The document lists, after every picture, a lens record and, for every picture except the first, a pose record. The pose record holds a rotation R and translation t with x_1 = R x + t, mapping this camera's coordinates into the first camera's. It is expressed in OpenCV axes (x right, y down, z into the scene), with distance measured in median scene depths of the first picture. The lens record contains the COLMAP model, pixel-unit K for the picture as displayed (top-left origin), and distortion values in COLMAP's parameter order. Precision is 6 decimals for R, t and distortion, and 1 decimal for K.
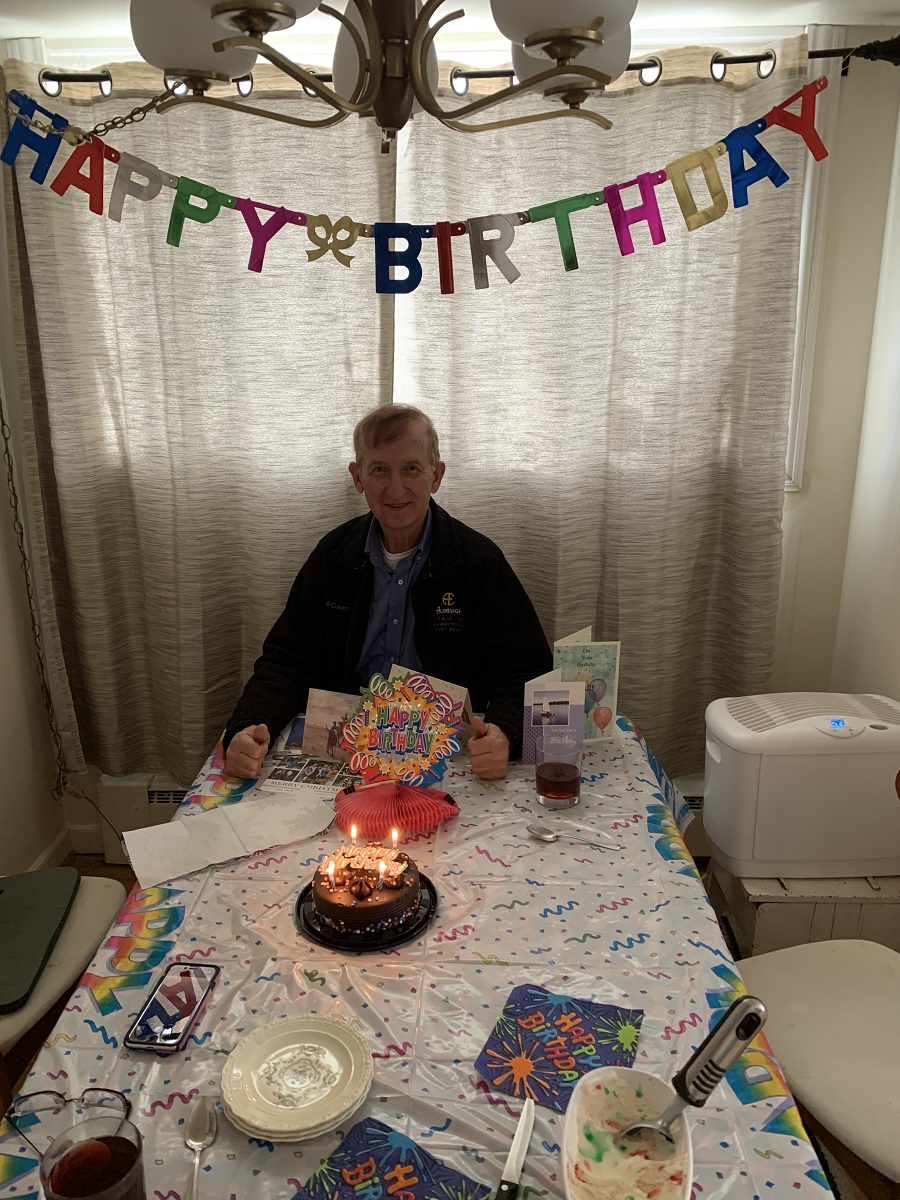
lens RADIAL K [[921.0, 0, 423.9], [0, 921.0, 591.9], [0, 0, 1]] dist [0.030943, -0.030648]
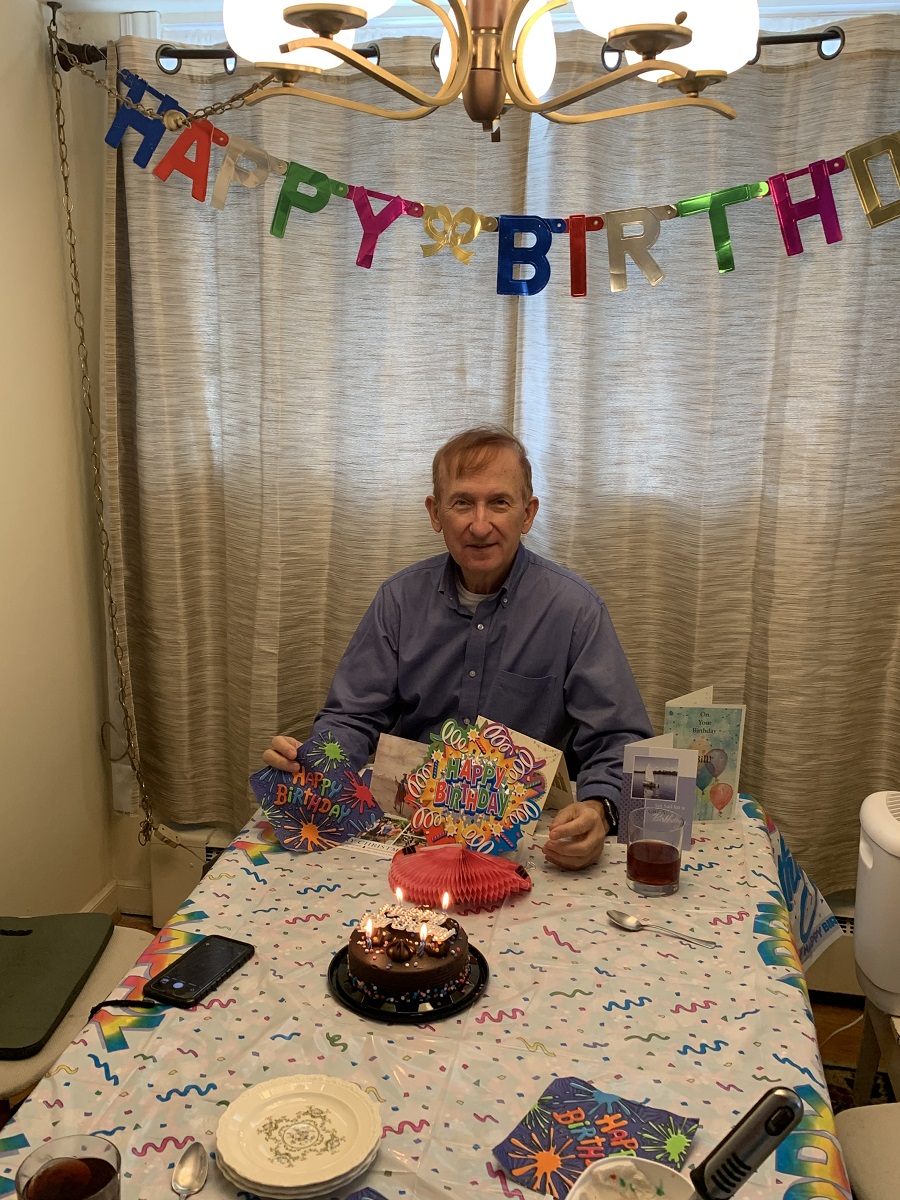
lens RADIAL K [[1186.3, 0, 431.4], [0, 1186.3, 581.4], [0, 0, 1]] dist [0.022400, 0.000000]
pose [[0.985994, 0.059973, -0.155623, 0.094414], [-0.070361, 0.995586, -0.062119, 0.028302], [0.151210, 0.072199, 0.985861, -0.117160]]
